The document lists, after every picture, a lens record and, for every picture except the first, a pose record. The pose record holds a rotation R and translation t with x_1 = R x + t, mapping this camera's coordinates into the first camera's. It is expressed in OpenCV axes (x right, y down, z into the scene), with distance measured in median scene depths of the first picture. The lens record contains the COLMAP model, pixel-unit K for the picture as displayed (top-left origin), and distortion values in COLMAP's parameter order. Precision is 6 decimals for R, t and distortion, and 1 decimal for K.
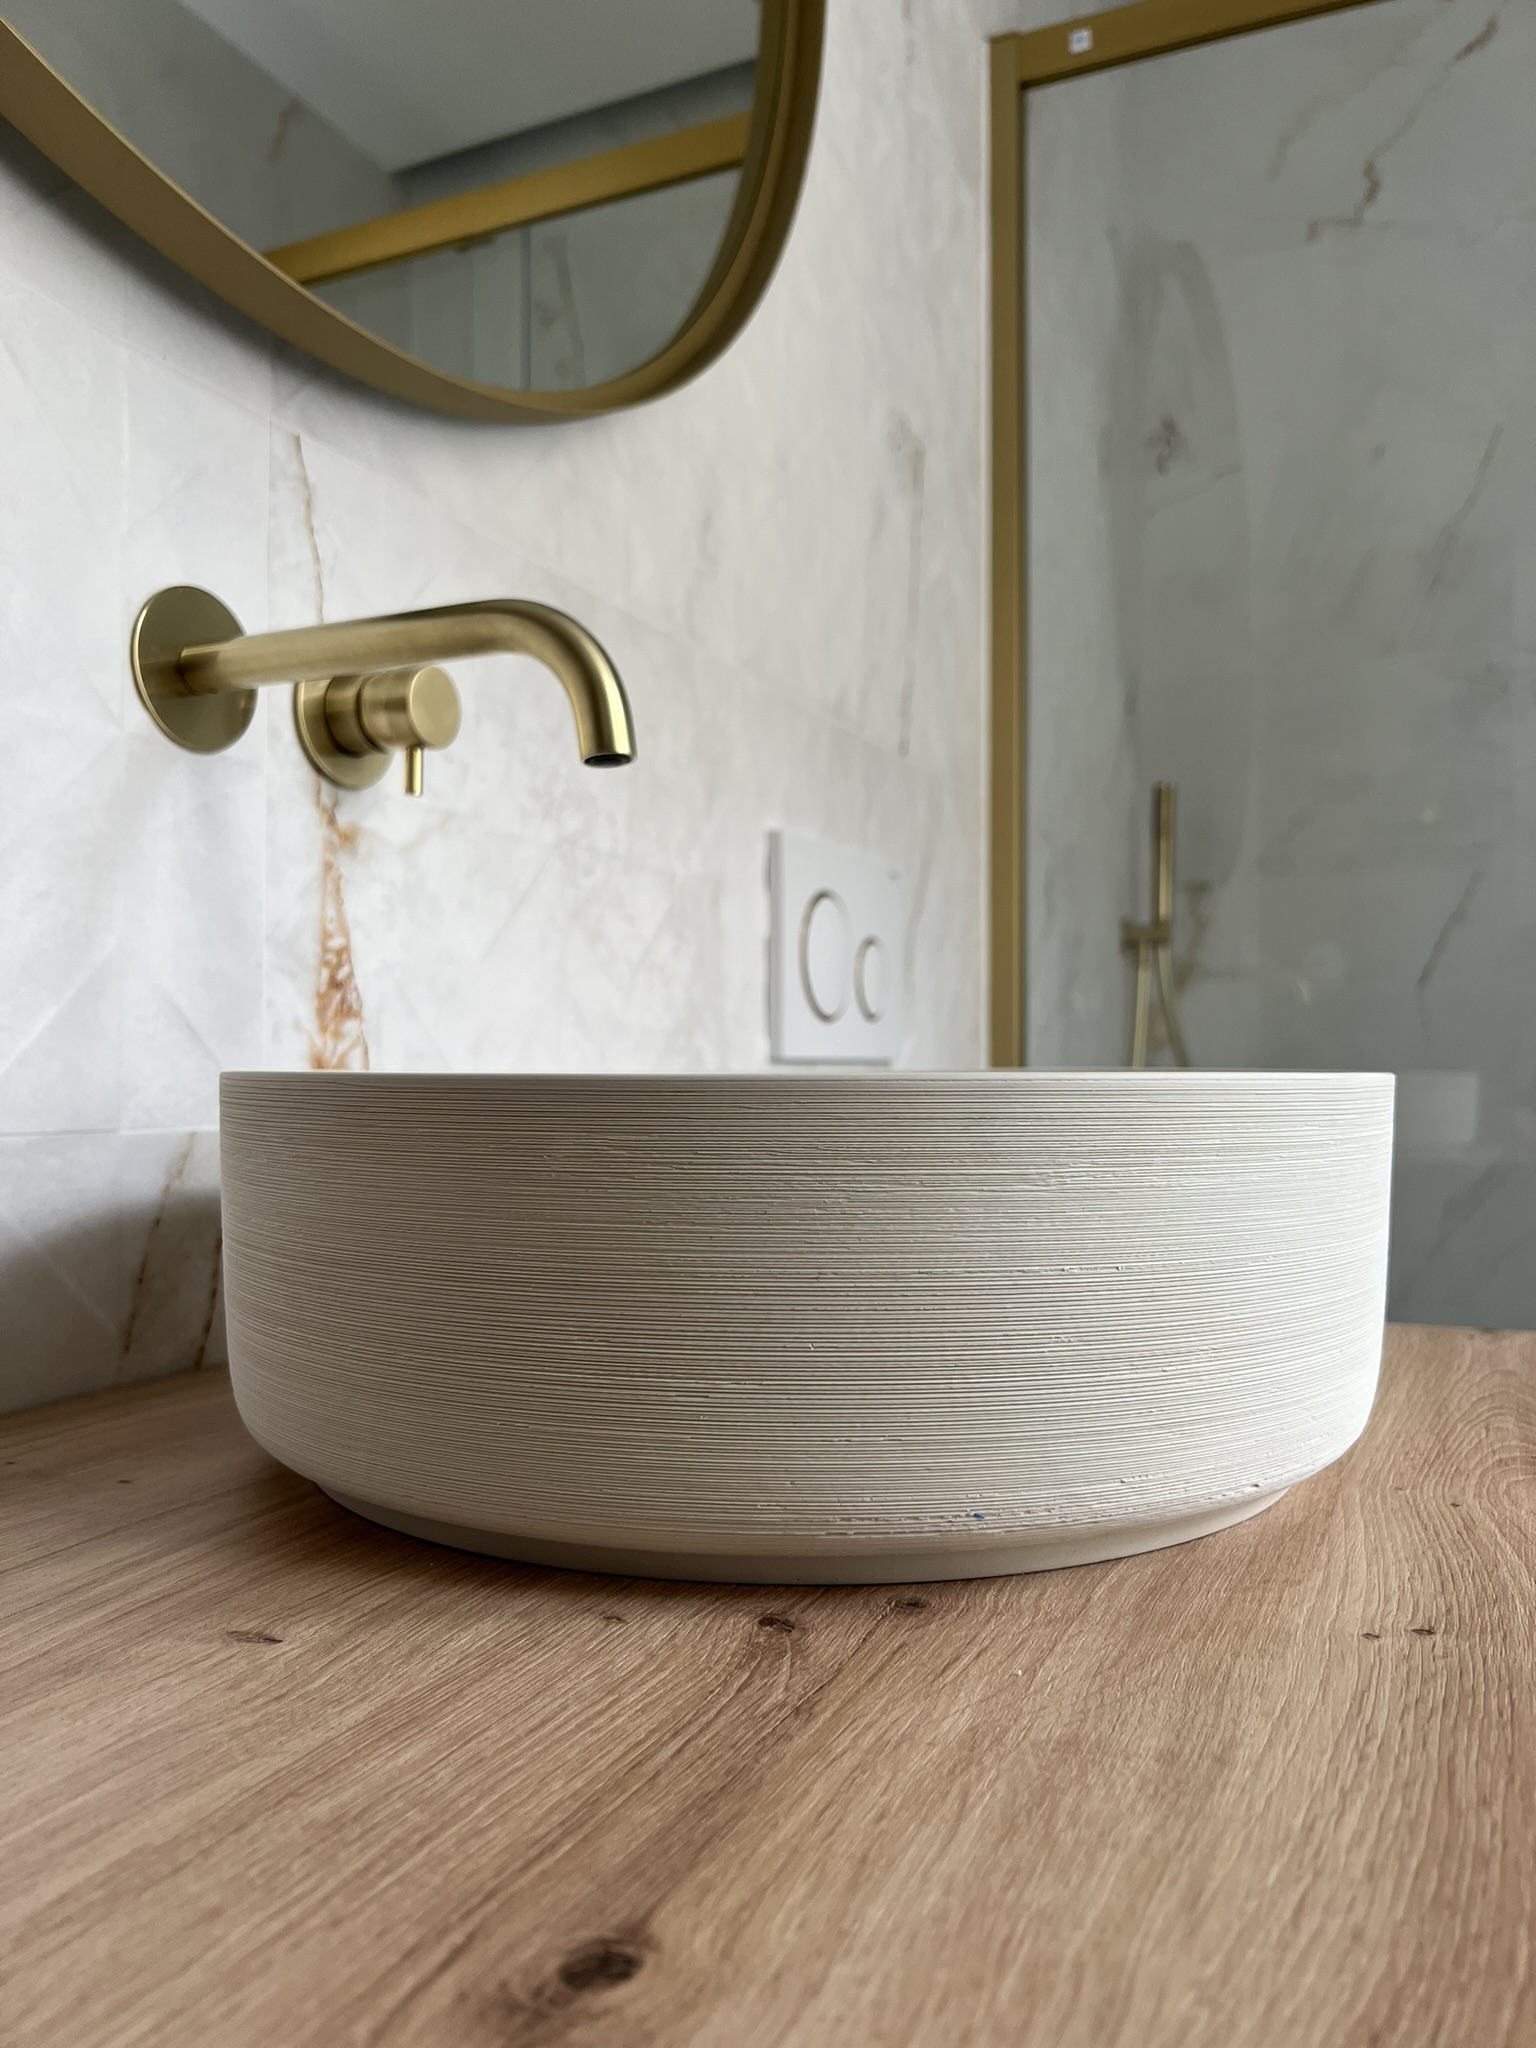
lens RADIAL K [[1546.7, 0, 824.3], [0, 1546.7, 1035.0], [0, 0, 1]] dist [0.046976, -0.050916]
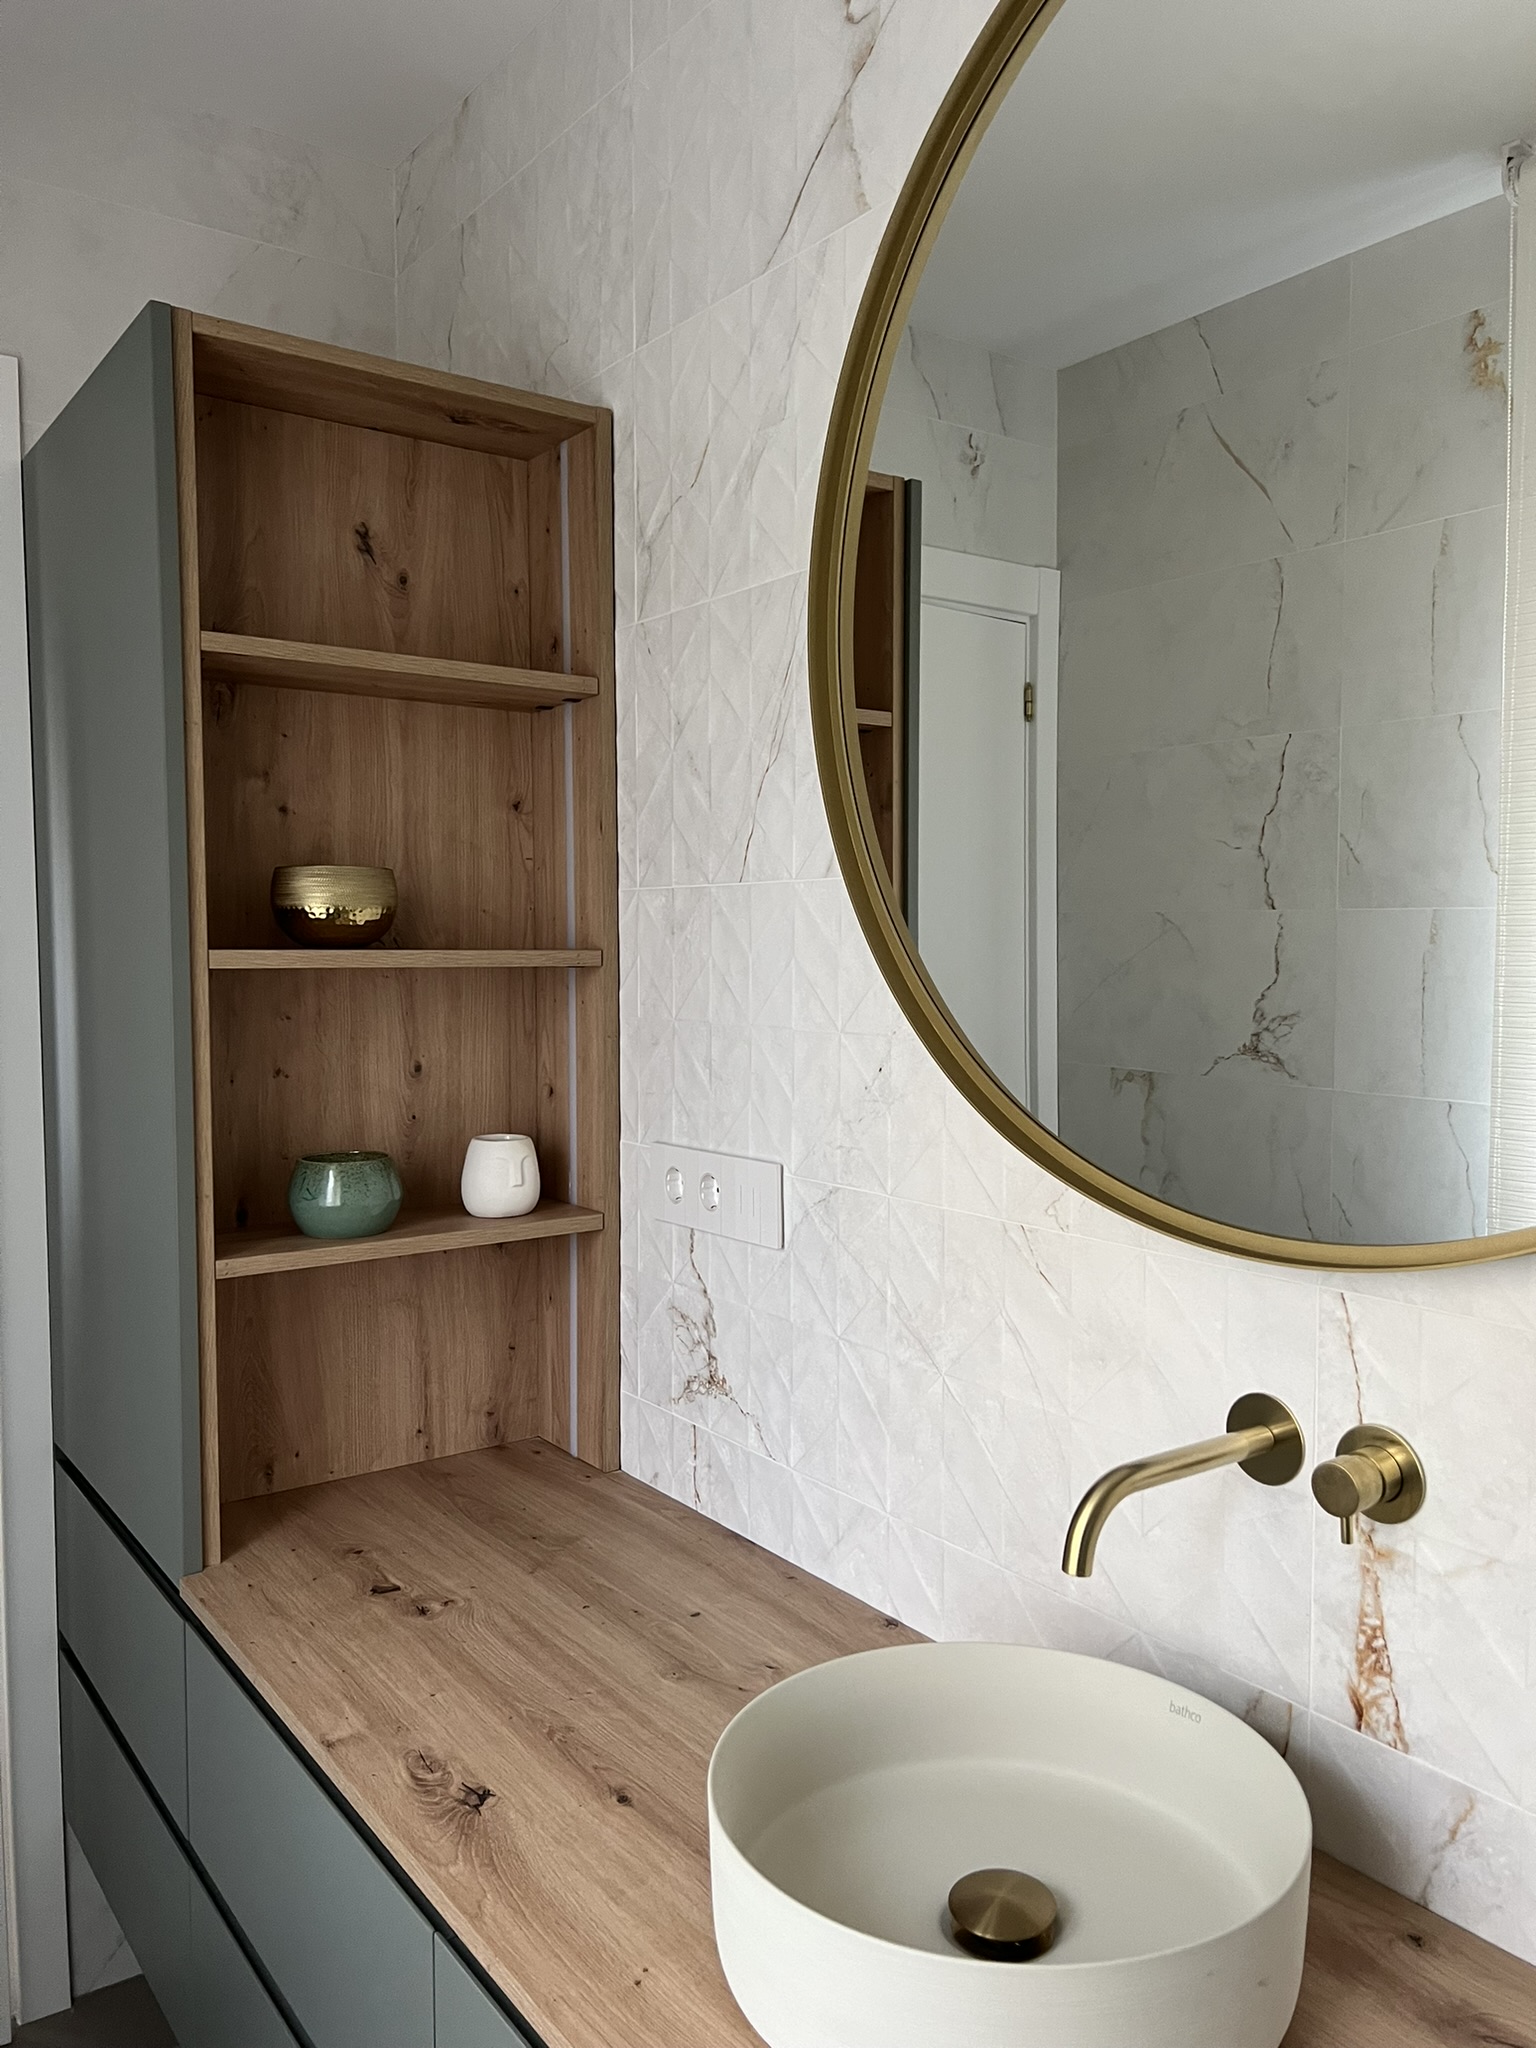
lens RADIAL K [[1546.7, 0, 761.6], [0, 1546.7, 1022.4], [0, 0, 1]] dist [0.046976, -0.050916]
pose [[-0.516517, 0.044723, -0.855108, 1.262752], [0.017366, 0.998977, 0.041757, -0.714584], [0.856101, 0.006718, -0.516765, 1.274830]]
